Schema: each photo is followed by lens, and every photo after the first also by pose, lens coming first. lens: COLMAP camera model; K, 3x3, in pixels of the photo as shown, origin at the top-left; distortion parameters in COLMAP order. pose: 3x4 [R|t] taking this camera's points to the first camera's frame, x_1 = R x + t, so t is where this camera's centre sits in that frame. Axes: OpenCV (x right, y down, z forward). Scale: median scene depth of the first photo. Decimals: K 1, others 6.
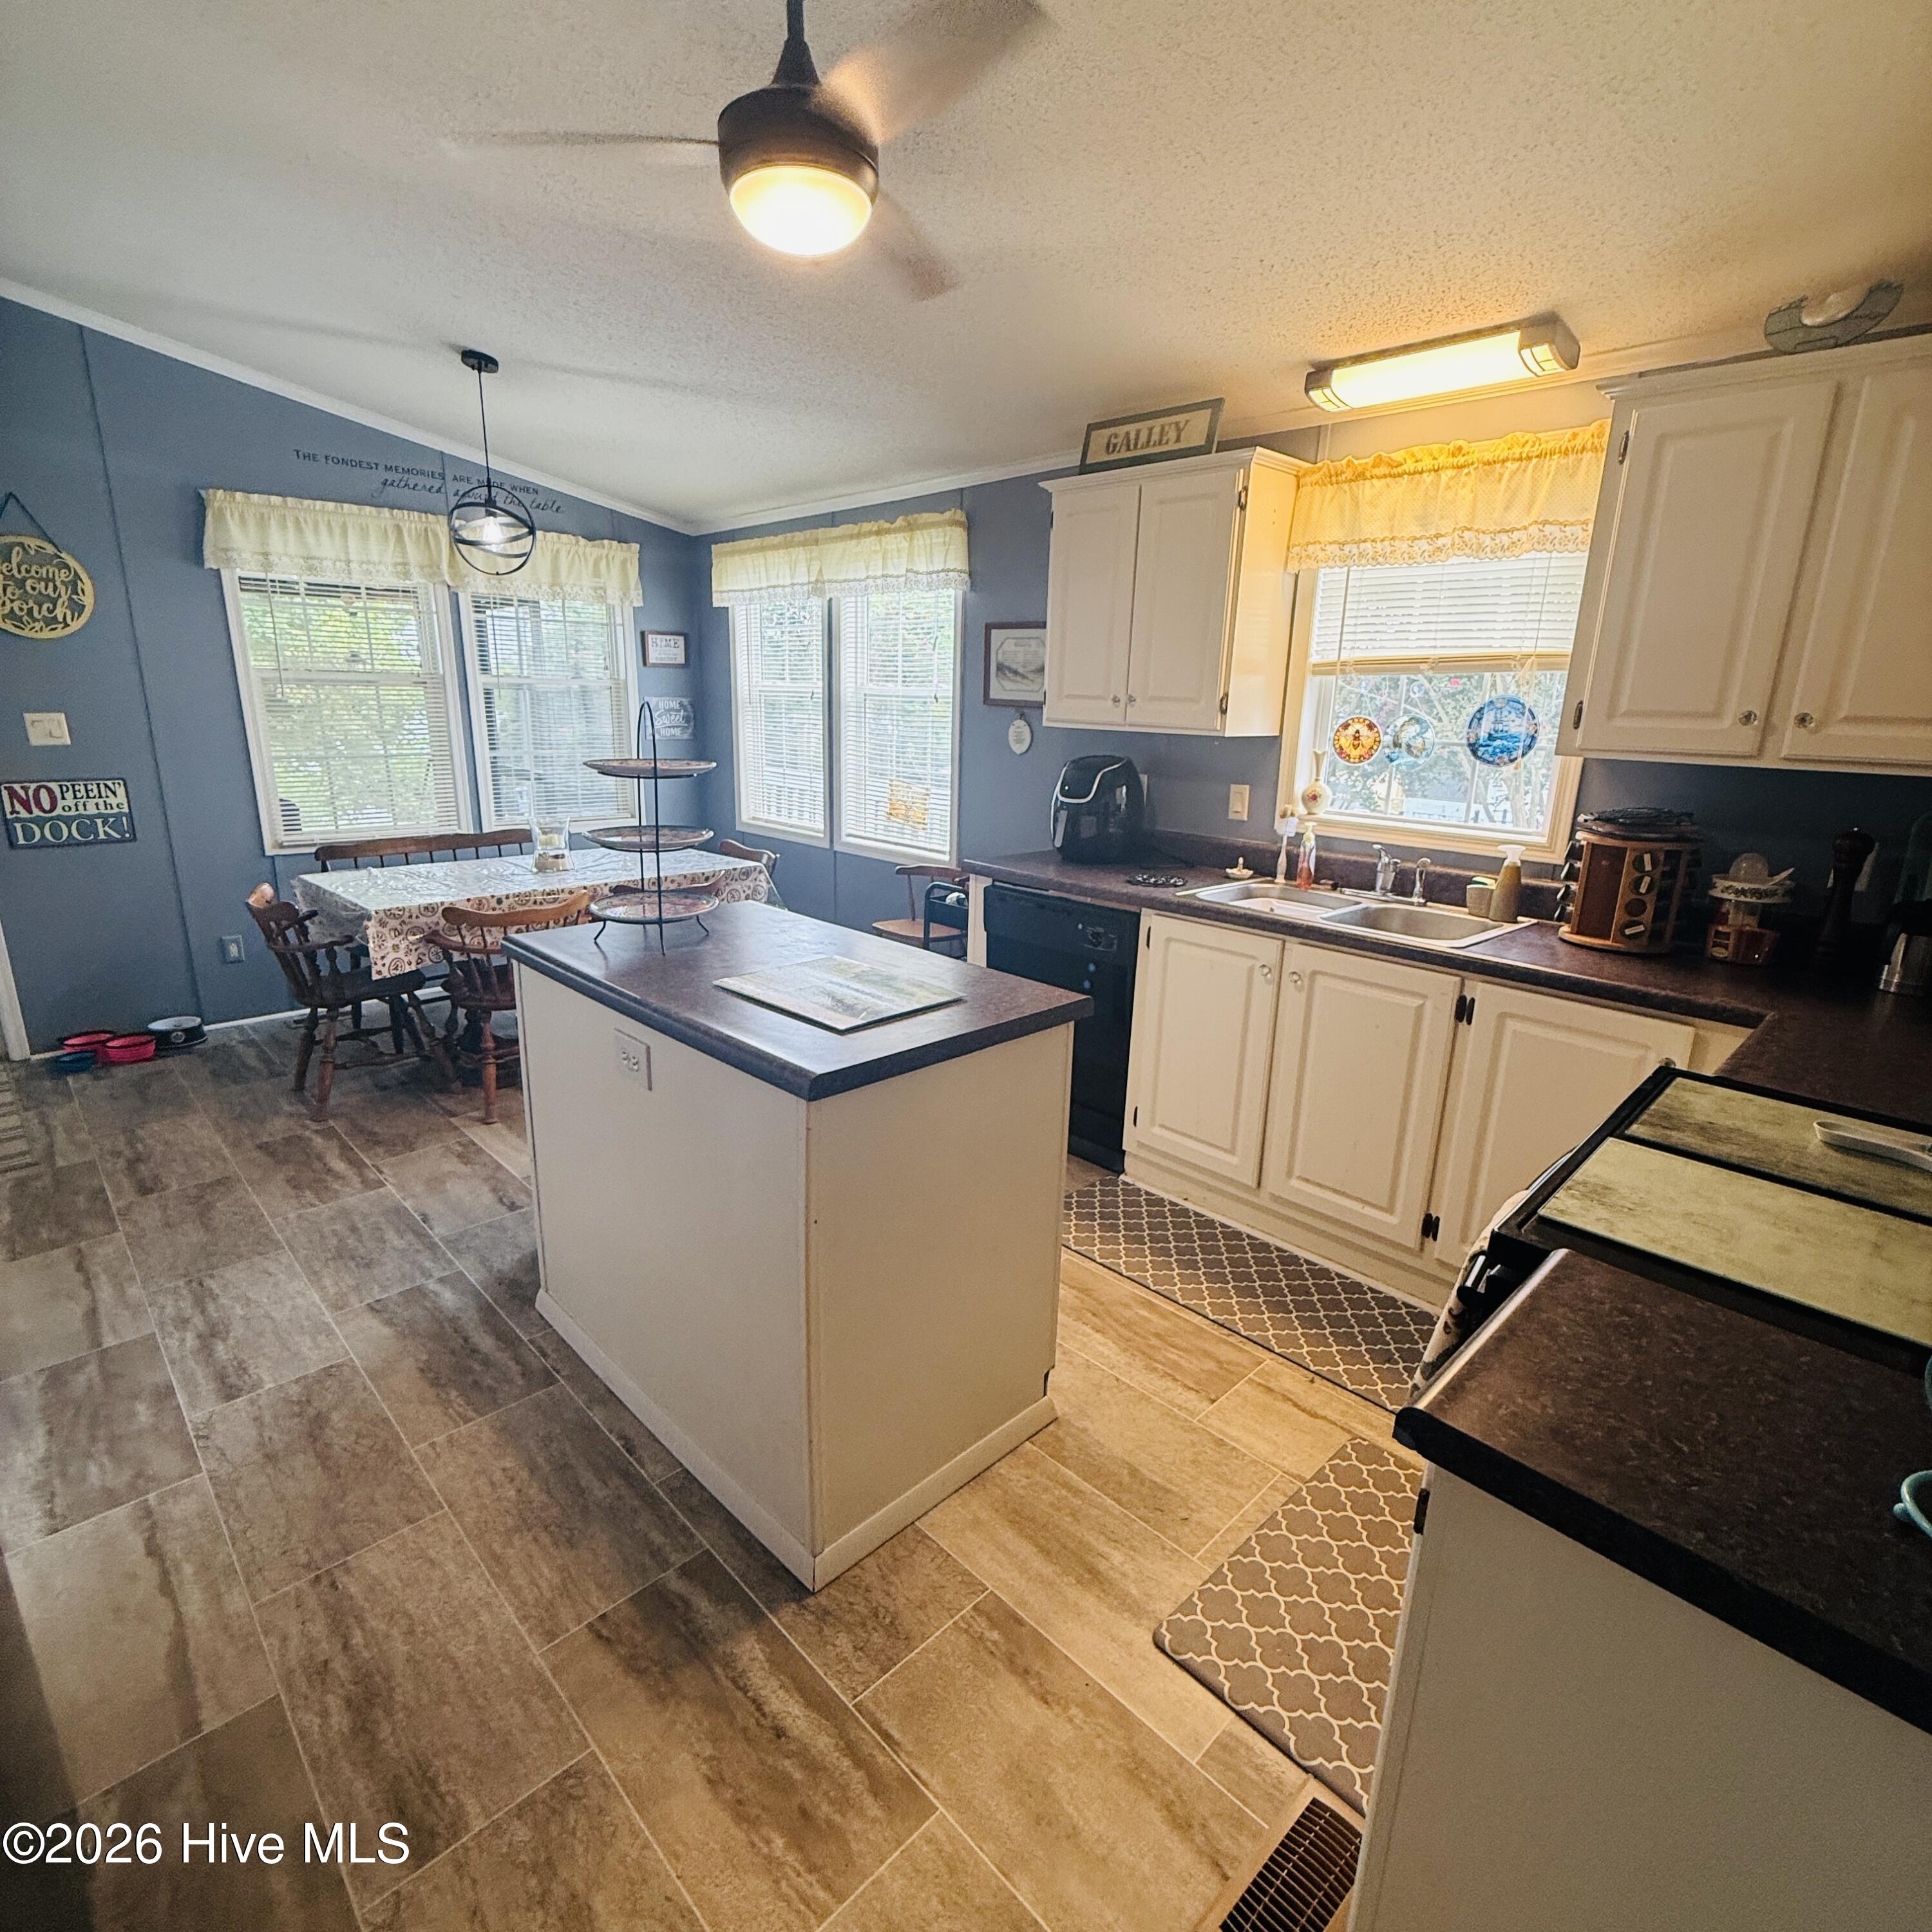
lens RADIAL K [[1025.6, 0, 967.3], [0, 1025.6, 962.6], [0, 0, 1]] dist [0.000950, -0.001054]
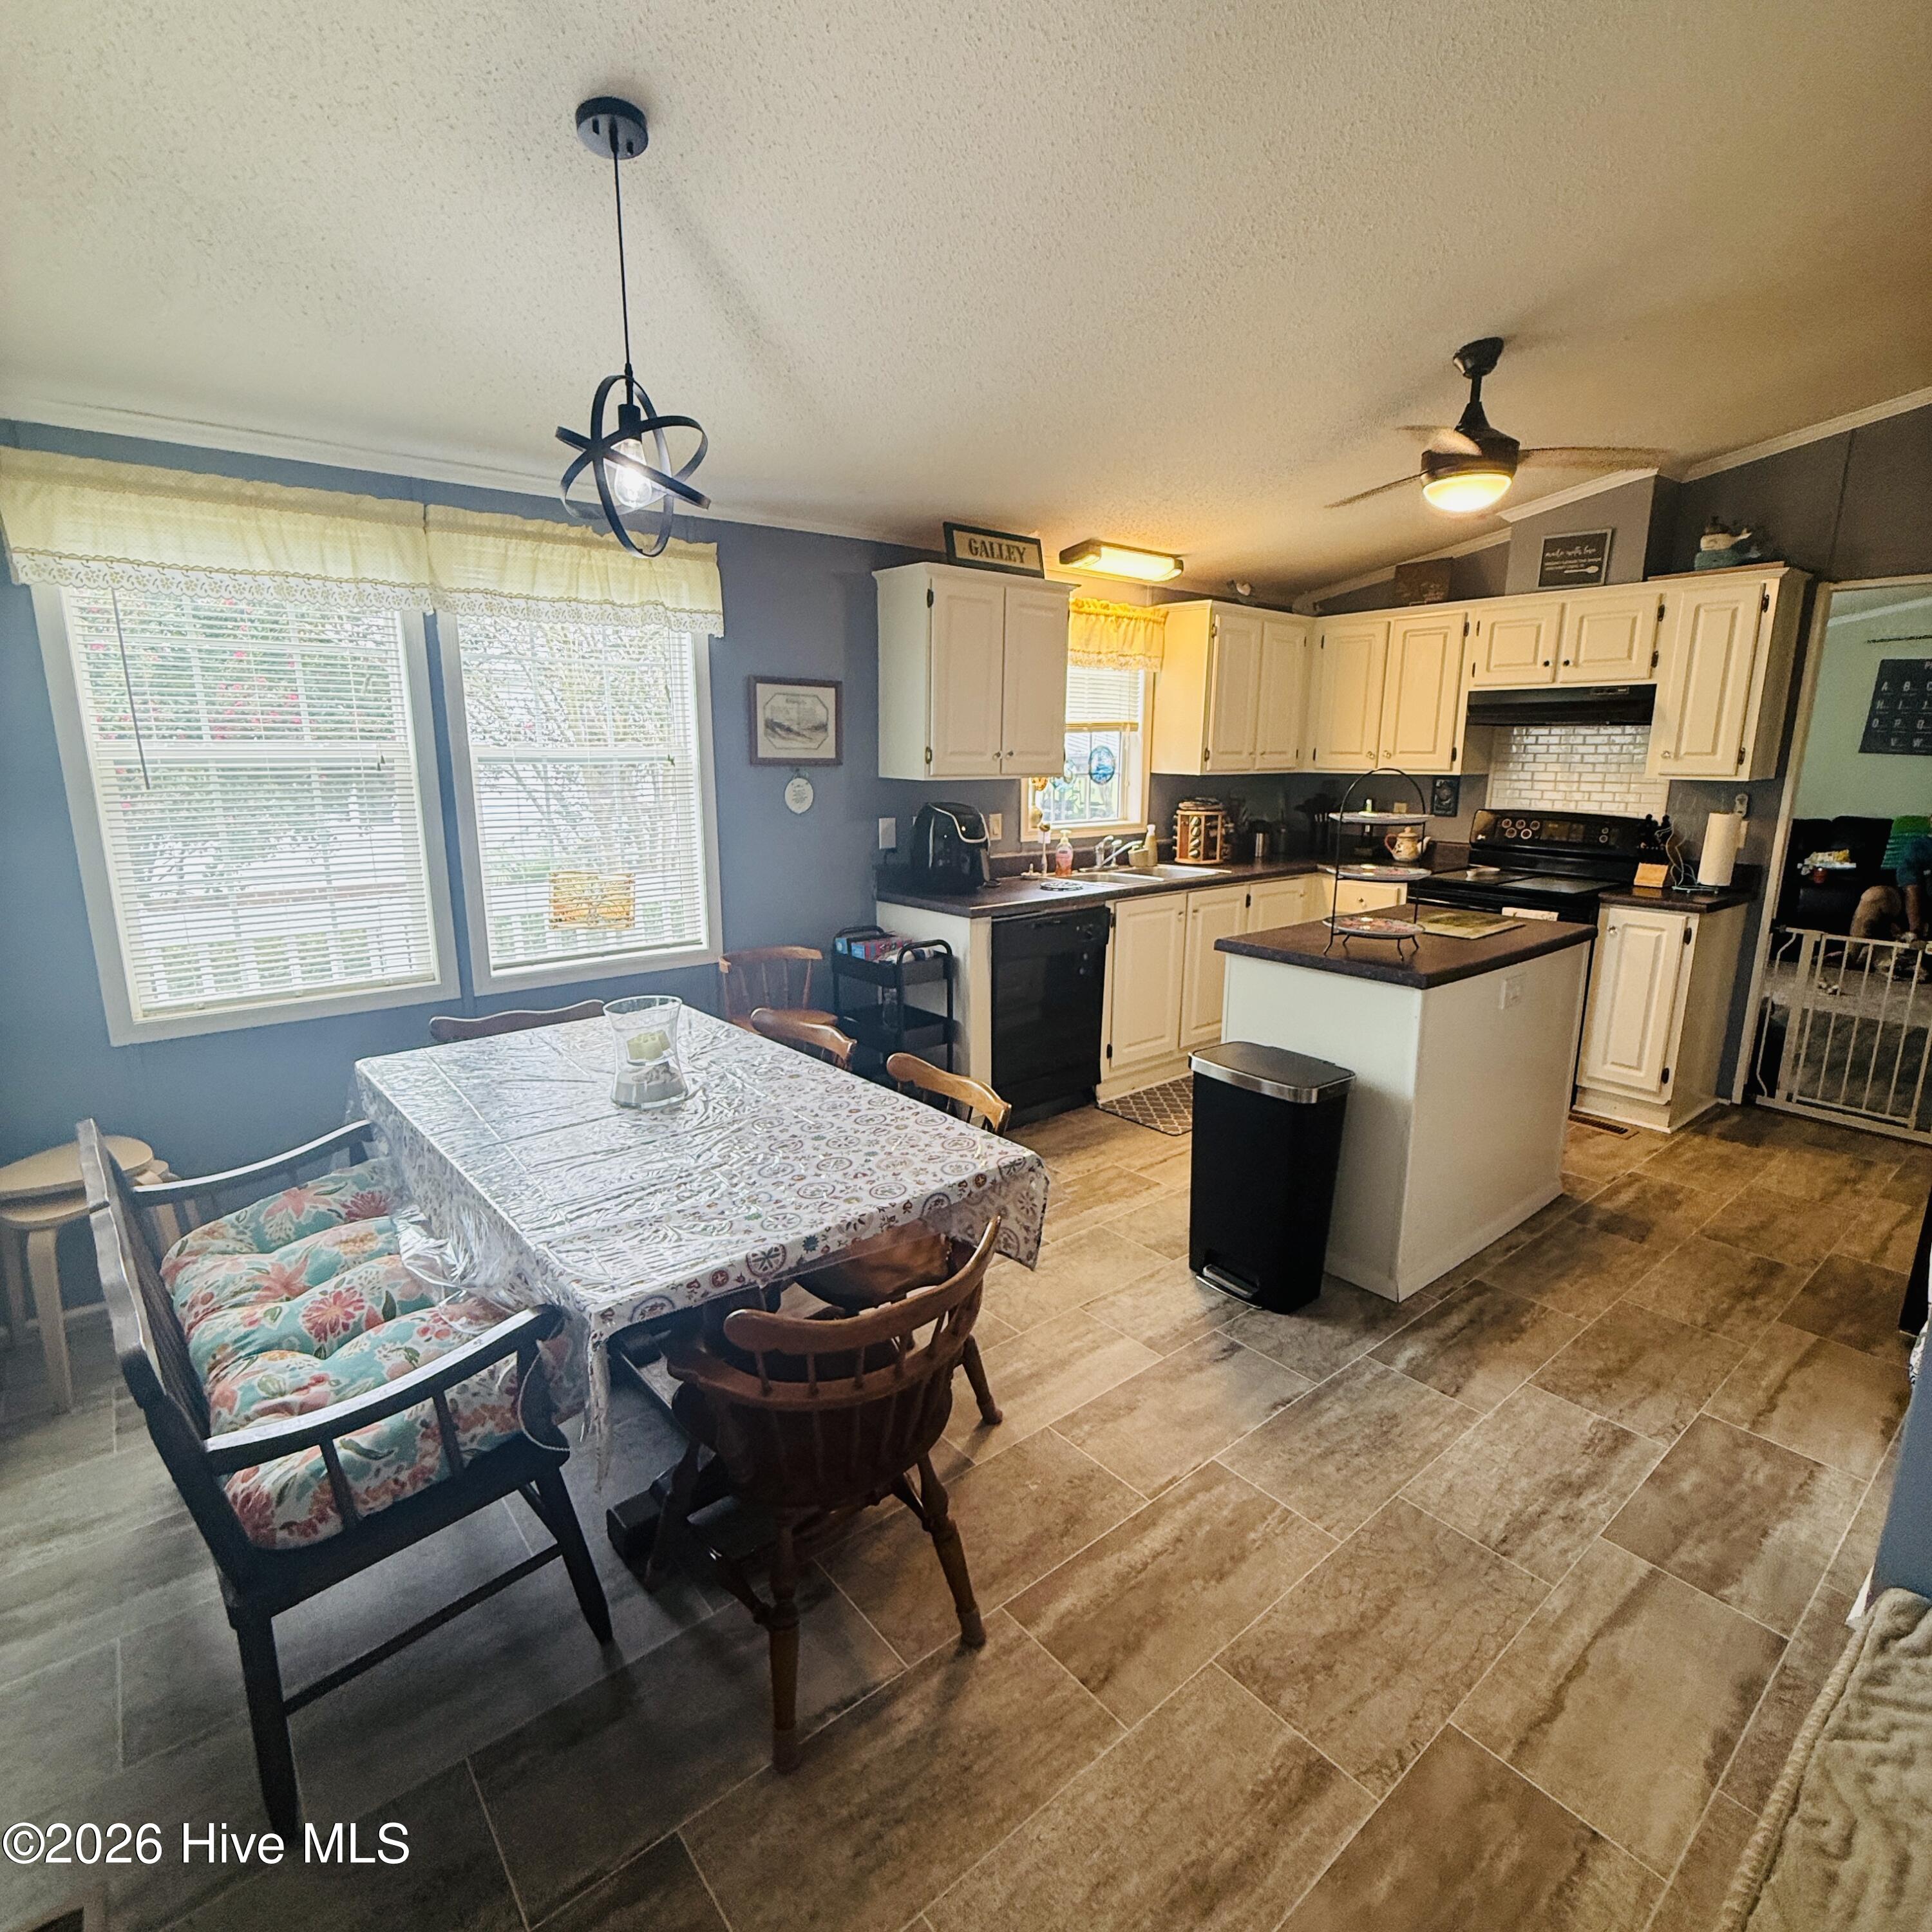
lens RADIAL K [[1025.6, 0, 967.3], [0, 1025.6, 962.6], [0, 0, 1]] dist [0.000950, -0.001054]
pose [[0.085184, -0.229617, 0.969546, -1.154280], [0.254386, 0.945845, 0.201654, -0.287559], [-0.963344, 0.229461, 0.138983, 0.953866]]
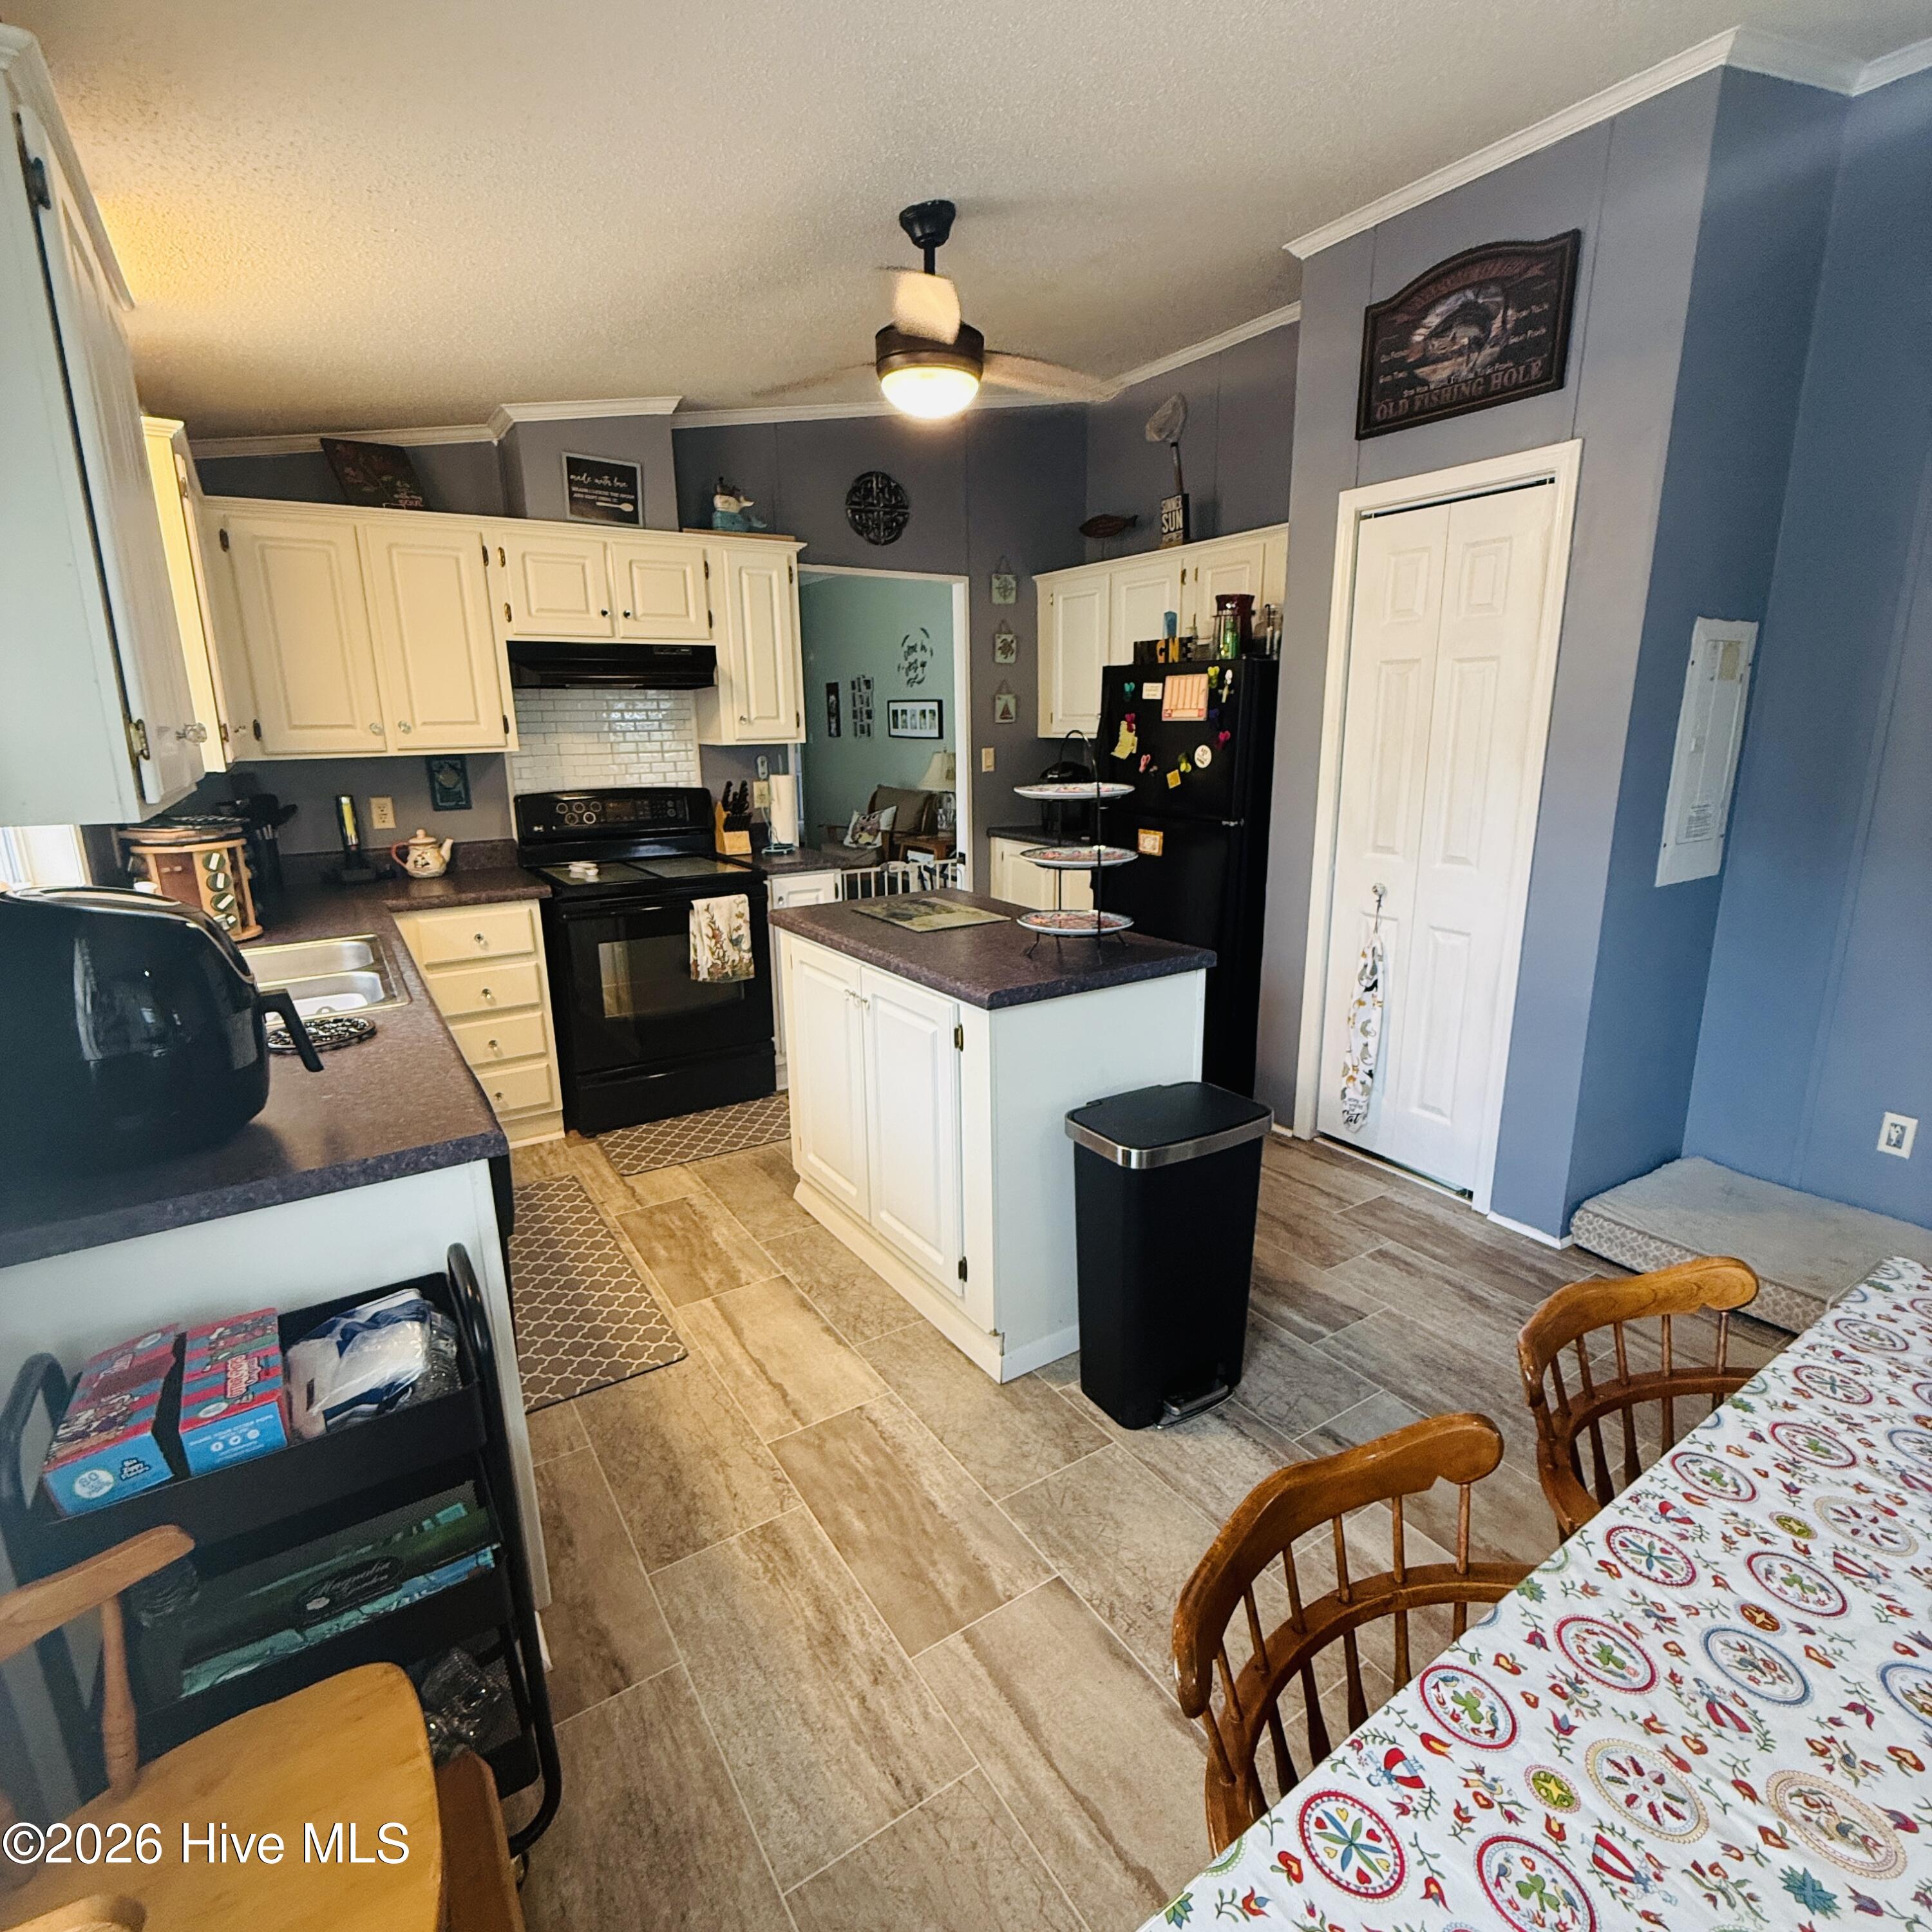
lens RADIAL K [[1025.6, 0, 967.3], [0, 1025.6, 962.6], [0, 0, 1]] dist [0.000950, -0.001054]
pose [[-0.980676, -0.057506, 0.186994, -0.286733], [0.039546, 0.877823, 0.477349, -0.383105], [-0.191598, 0.475520, -0.858587, 1.412556]]
